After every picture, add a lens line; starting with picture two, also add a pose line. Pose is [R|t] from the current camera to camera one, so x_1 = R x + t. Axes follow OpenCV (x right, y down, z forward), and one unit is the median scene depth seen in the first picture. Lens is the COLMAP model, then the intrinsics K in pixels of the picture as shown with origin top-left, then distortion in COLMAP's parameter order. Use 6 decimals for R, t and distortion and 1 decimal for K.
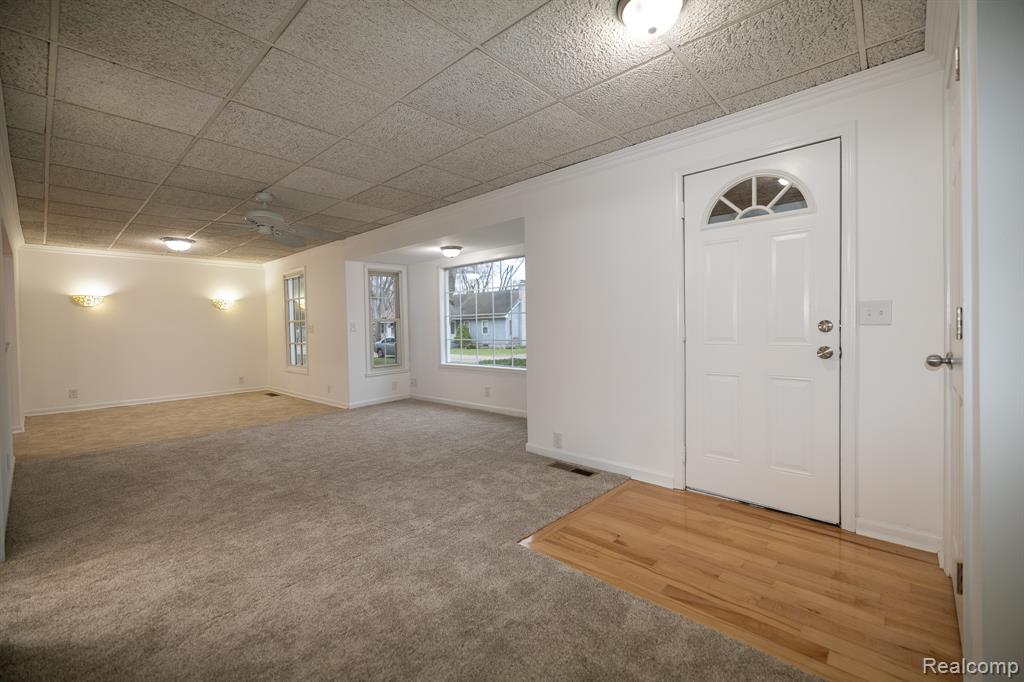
lens RADIAL K [[435.2, 0, 514.3], [0, 435.2, 337.1], [0, 0, 1]] dist [0.001709, 0.000174]
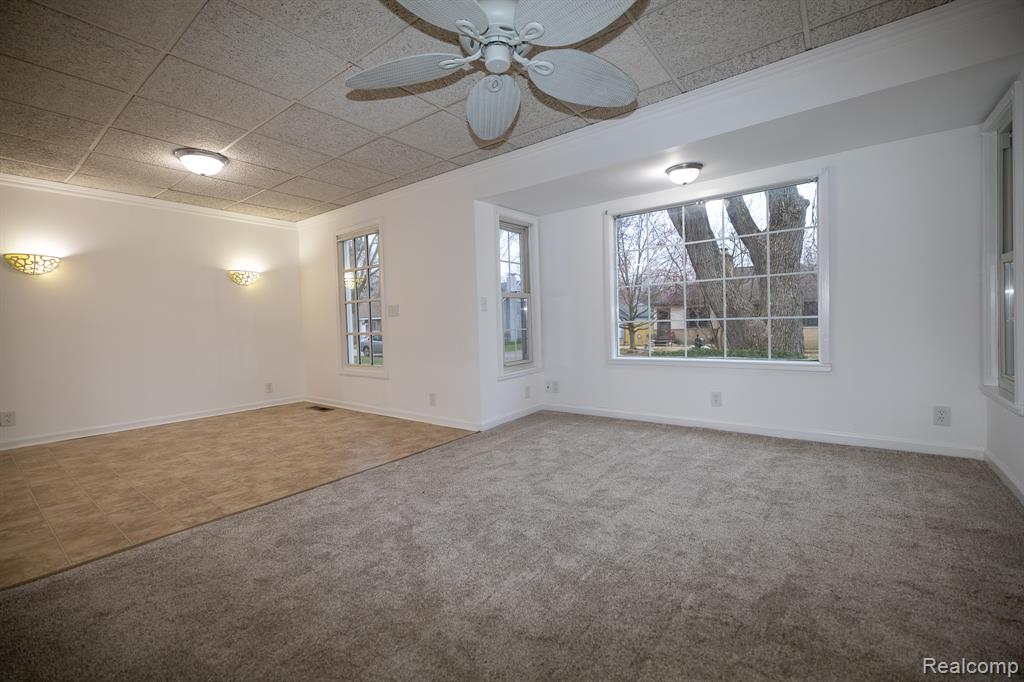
lens RADIAL K [[431.9, 0, 513.9], [0, 431.9, 334.5], [0, 0, 1]] dist [-0.000370, -0.000196]
pose [[0.995840, -0.014032, 0.090034, -0.355575], [0.014048, 0.999901, 0.000454, 0.021497], [-0.090032, 0.000813, 0.995939, 0.332829]]
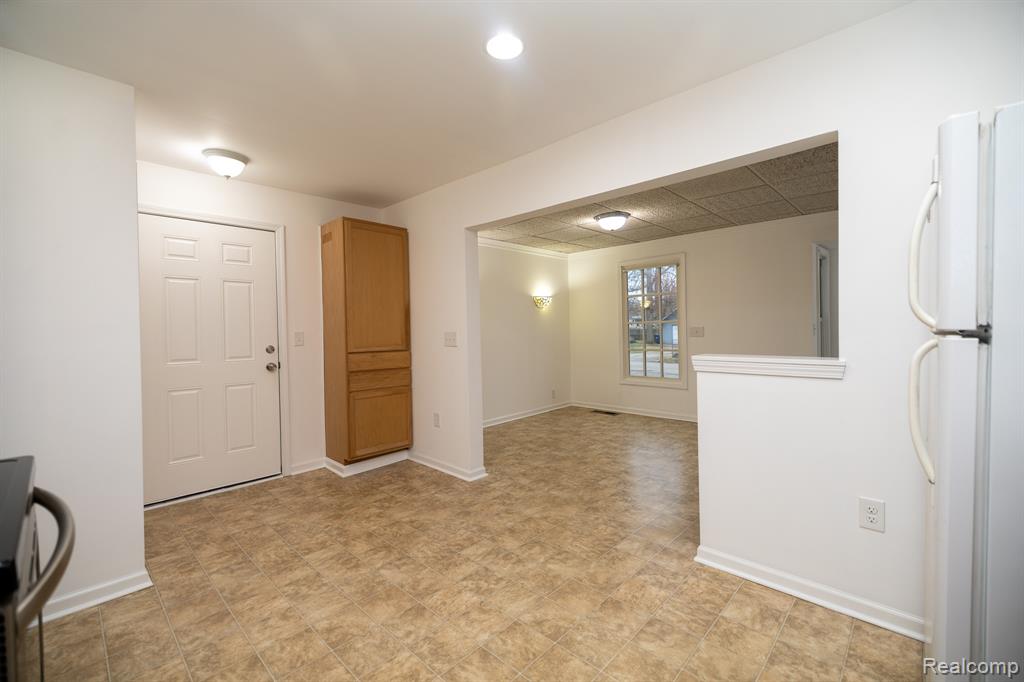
lens RADIAL K [[431.9, 0, 513.9], [0, 431.9, 334.5], [0, 0, 1]] dist [-0.000370, -0.000196]
pose [[0.999798, -0.000571, -0.020102, -0.808395], [0.000419, 0.999971, -0.007595, -0.009929], [0.020106, 0.007585, 0.999769, 0.219120]]
